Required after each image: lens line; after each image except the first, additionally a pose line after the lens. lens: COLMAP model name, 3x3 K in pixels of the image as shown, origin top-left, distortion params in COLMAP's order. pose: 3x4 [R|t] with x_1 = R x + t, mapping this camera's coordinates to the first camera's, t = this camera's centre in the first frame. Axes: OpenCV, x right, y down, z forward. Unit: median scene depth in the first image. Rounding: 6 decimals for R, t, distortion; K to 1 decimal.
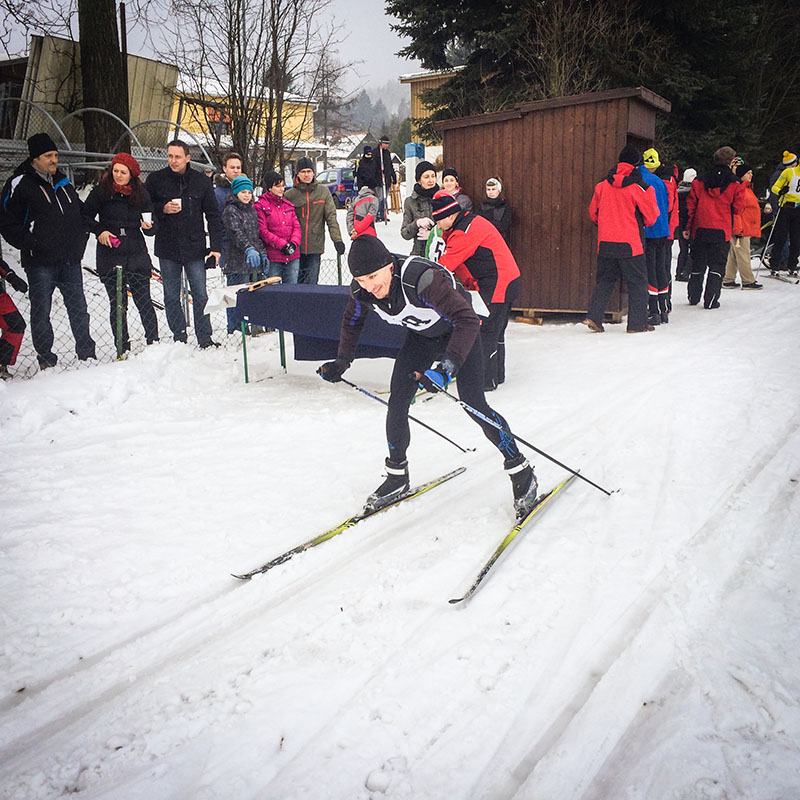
lens RADIAL K [[1183.4, 0, 400.4], [0, 1183.4, 400.4], [0, 0, 1]] dist [0.030389, 0.000000]
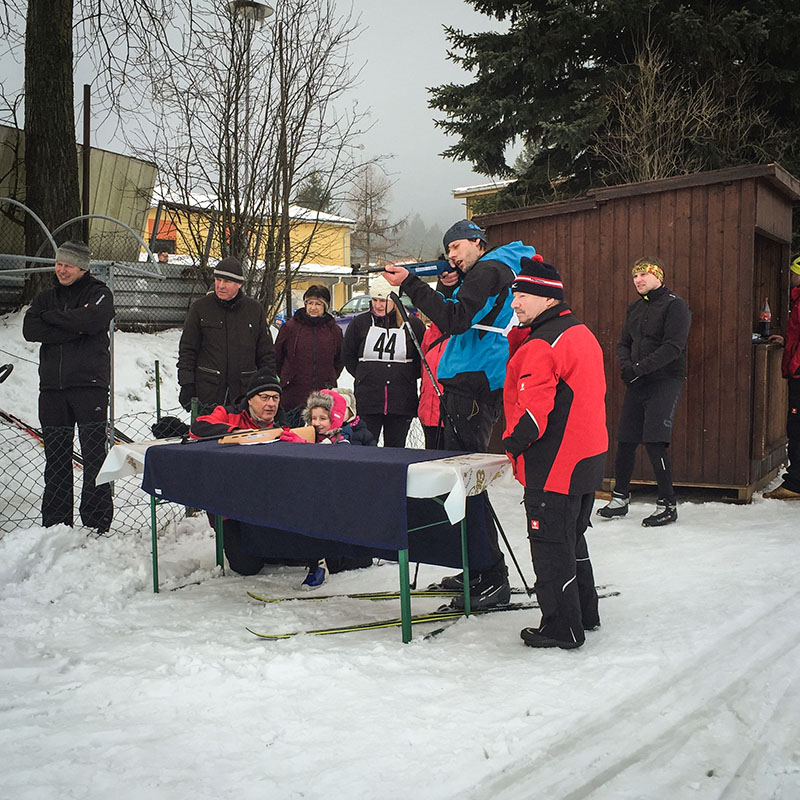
lens RADIAL K [[802.3, 0, 399.7], [0, 802.3, 400.6], [0, 0, 1]] dist [-0.001451, 0.000000]
pose [[0.986567, 0.010613, -0.163013, 0.063252], [-0.031620, 0.991421, -0.126825, -0.059312], [0.160269, 0.130275, 0.978439, 0.514419]]
